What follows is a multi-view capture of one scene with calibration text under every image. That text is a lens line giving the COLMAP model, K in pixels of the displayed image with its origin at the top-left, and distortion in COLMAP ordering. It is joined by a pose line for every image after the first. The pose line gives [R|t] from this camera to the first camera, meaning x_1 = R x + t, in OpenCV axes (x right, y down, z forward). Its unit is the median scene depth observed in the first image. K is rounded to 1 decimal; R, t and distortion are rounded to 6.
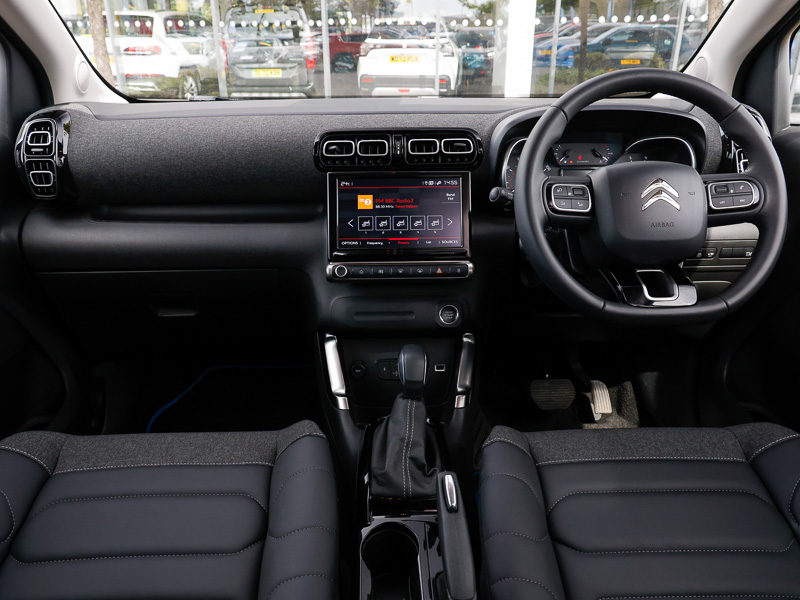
lens RADIAL K [[605.3, 0, 400.0], [0, 605.3, 300.0], [0, 0, 1]] dist [0.007888, -0.000802]
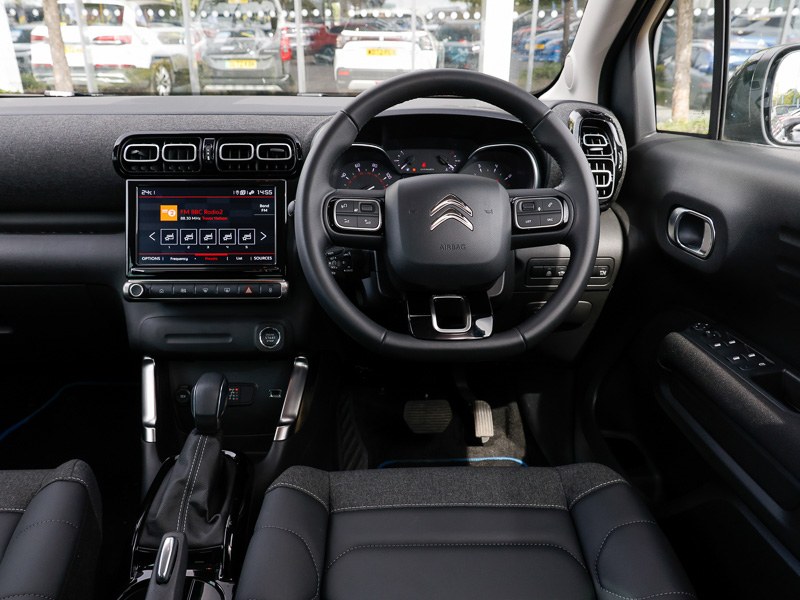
lens RADIAL K [[610.6, 0, 400.0], [0, 610.6, 300.0], [0, 0, 1]] dist [0.007138, -0.000930]
pose [[0.999931, 0.008327, 0.008344, 0.275915], [-0.008388, 0.999938, 0.007387, -0.041565], [-0.008282, -0.007457, 0.999938, 0.086078]]
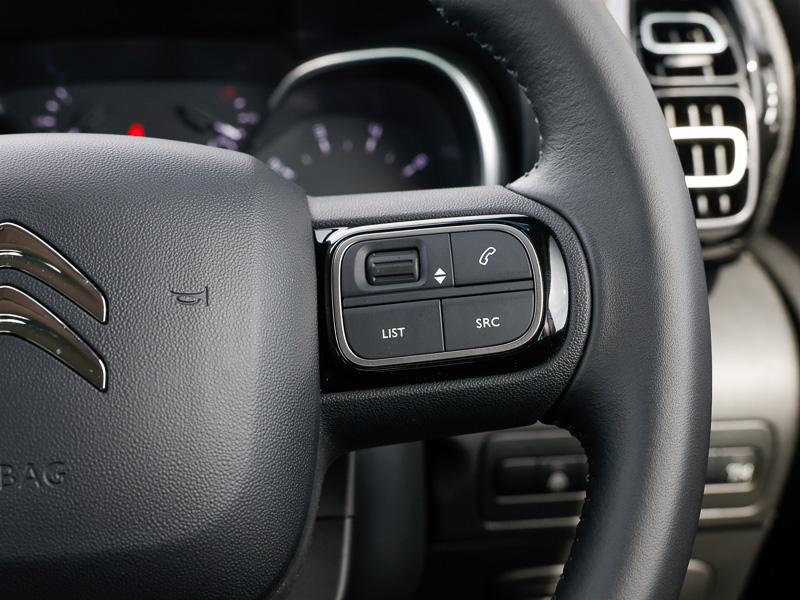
lens RADIAL K [[1184.0, 0, 400.0], [0, 1184.0, 300.0], [0, 0, 1]] dist [0.004873, 0.023668]
pose [[0.998611, -0.022250, 0.047753, 0.422117], [0.027183, 0.994071, -0.105280, -0.106490], [-0.045127, 0.106432, 0.993295, 0.500041]]
